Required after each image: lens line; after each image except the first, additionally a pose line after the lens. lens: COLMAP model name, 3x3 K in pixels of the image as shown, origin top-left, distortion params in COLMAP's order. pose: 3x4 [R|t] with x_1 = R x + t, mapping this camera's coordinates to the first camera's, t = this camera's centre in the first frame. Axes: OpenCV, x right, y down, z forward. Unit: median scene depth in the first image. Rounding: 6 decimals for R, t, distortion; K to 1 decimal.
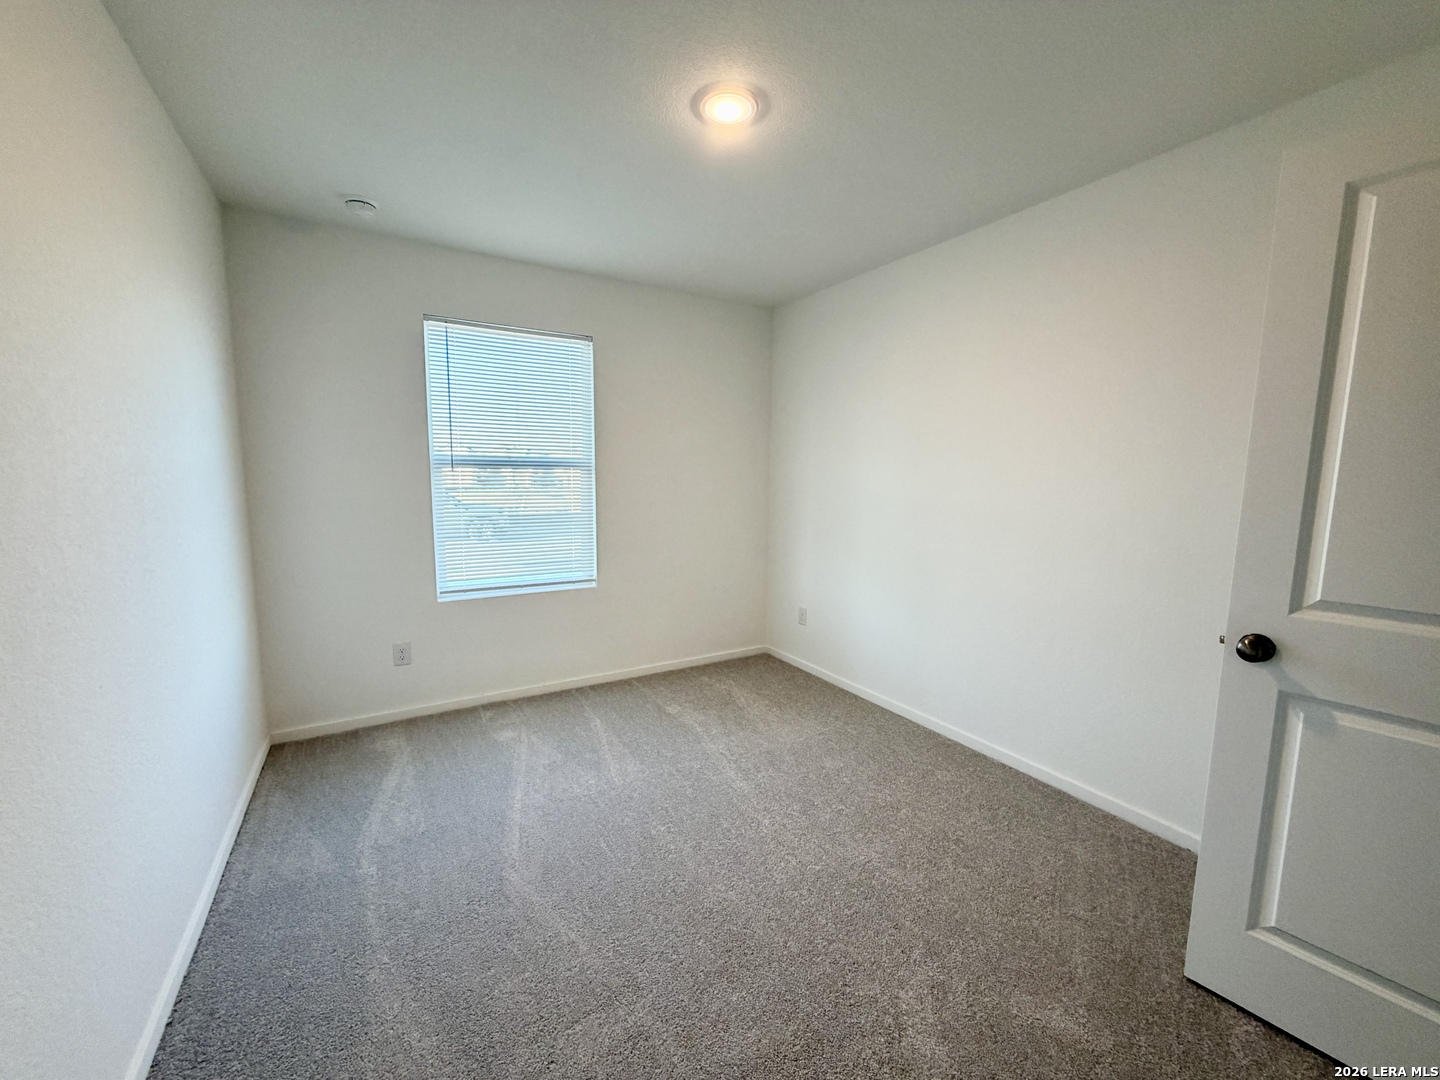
lens RADIAL K [[583.2, 0, 720.0], [0, 583.2, 540.0], [0, 0, 1]] dist [0.001134, 0.000050]
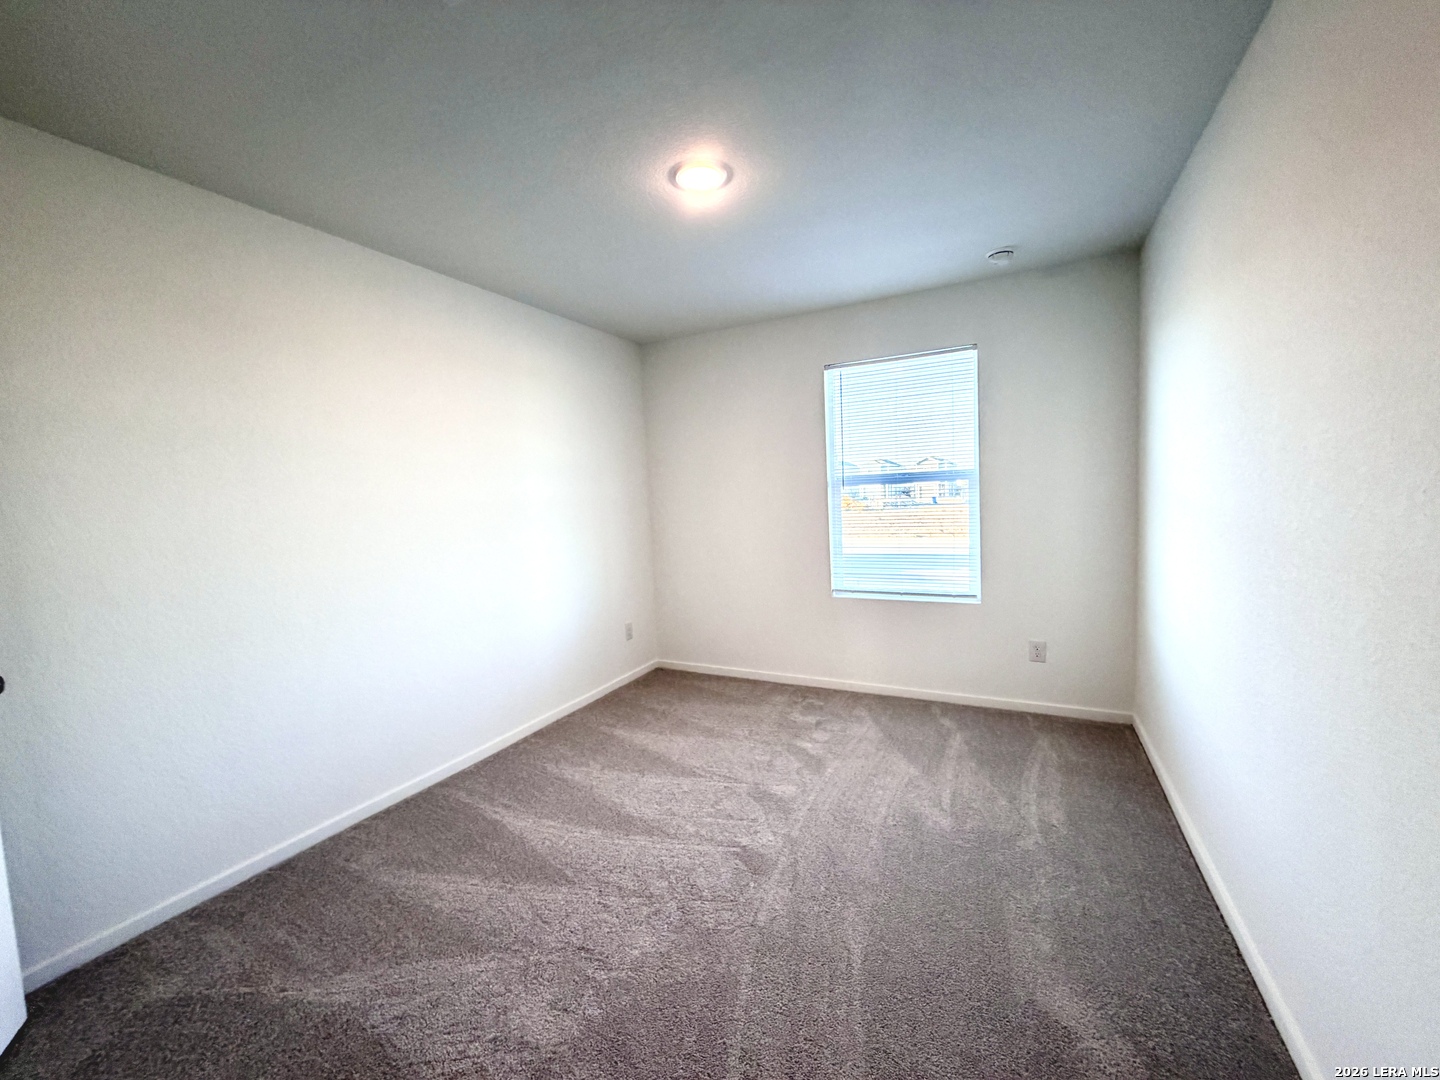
lens RADIAL K [[575.3, 0, 716.5], [0, 575.3, 540.5], [0, 0, 1]] dist [-0.001178, -0.000111]
pose [[0.485650, 0.040172, -0.873230, 0.448762], [-0.032678, 0.999080, 0.027788, -0.039415], [0.873542, 0.015040, 0.486516, 0.199688]]
